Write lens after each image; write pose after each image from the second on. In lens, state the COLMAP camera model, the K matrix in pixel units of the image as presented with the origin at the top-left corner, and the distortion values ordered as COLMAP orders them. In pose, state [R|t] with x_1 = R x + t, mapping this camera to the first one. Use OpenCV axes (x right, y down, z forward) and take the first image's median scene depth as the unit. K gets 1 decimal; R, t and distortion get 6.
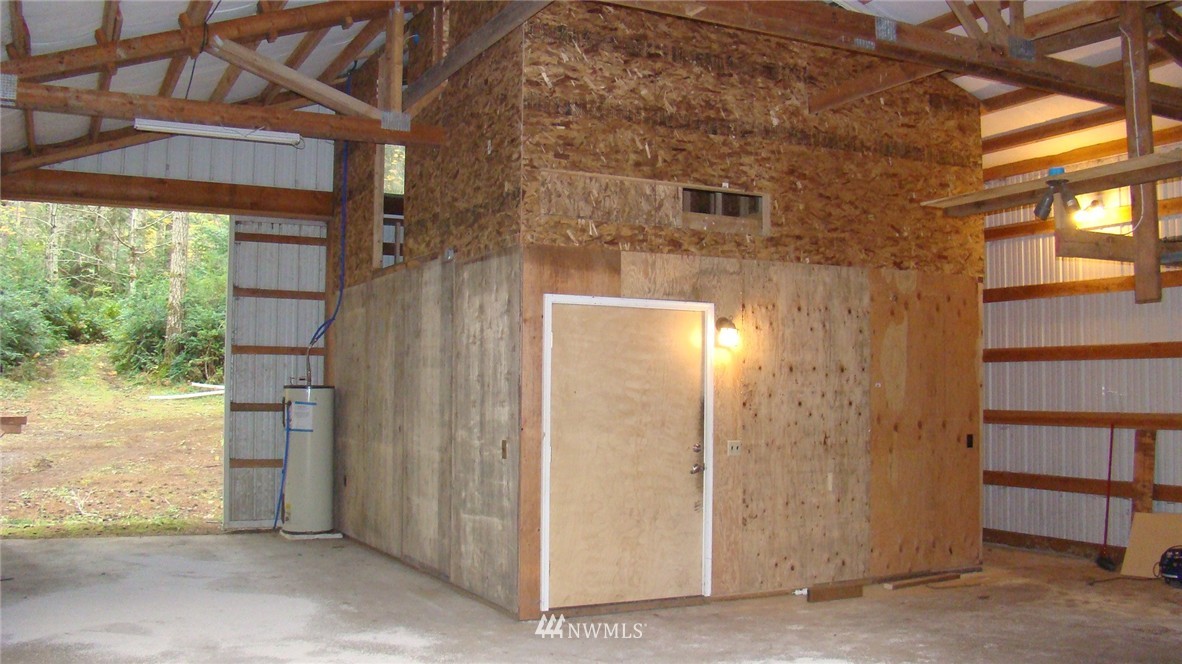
lens RADIAL K [[1107.8, 0, 591.0], [0, 1107.8, 332.0], [0, 0, 1]] dist [-0.196081, 0.163231]
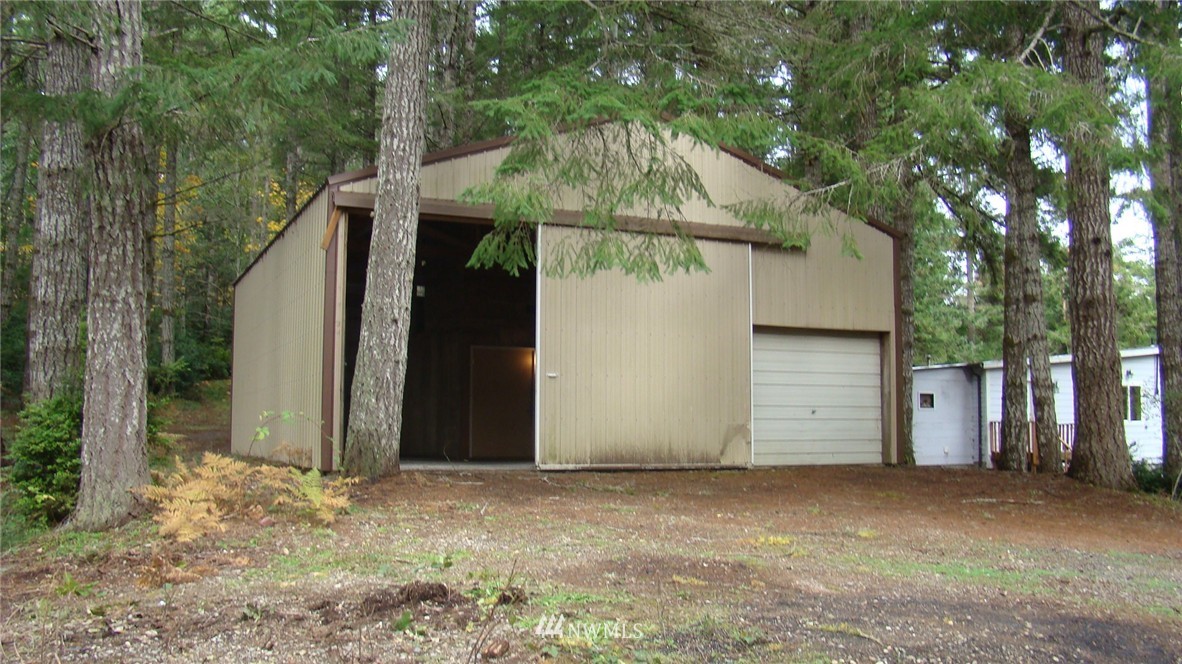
lens RADIAL K [[1107.8, 0, 591.0], [0, 1107.8, 332.0], [0, 0, 1]] dist [-0.196081, 0.163231]
pose [[0.998884, -0.009443, -0.046277, 0.110937], [0.007533, 0.999120, -0.041266, 0.014188], [0.046626, 0.040871, 0.998076, -0.505338]]
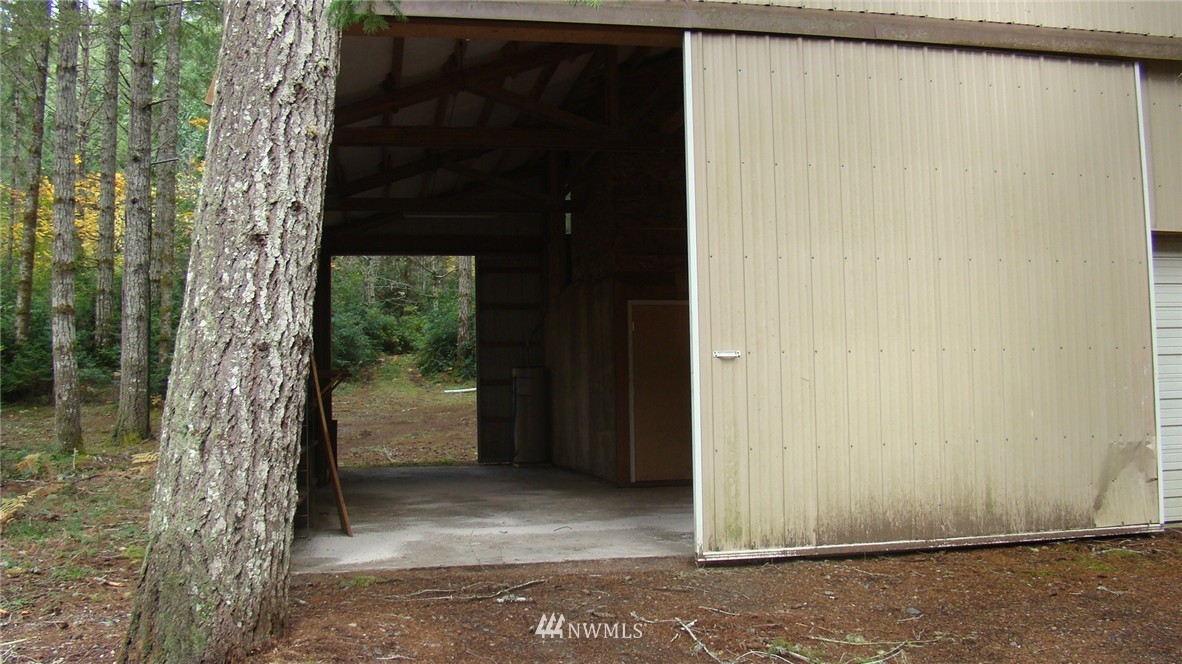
lens RADIAL K [[1107.8, 0, 591.0], [0, 1107.8, 332.0], [0, 0, 1]] dist [-0.196081, 0.163231]
pose [[0.961499, -0.042651, -0.271478, 0.104486], [0.041708, 0.999087, -0.009247, 0.008322], [0.271625, -0.002432, 0.962400, -0.194146]]
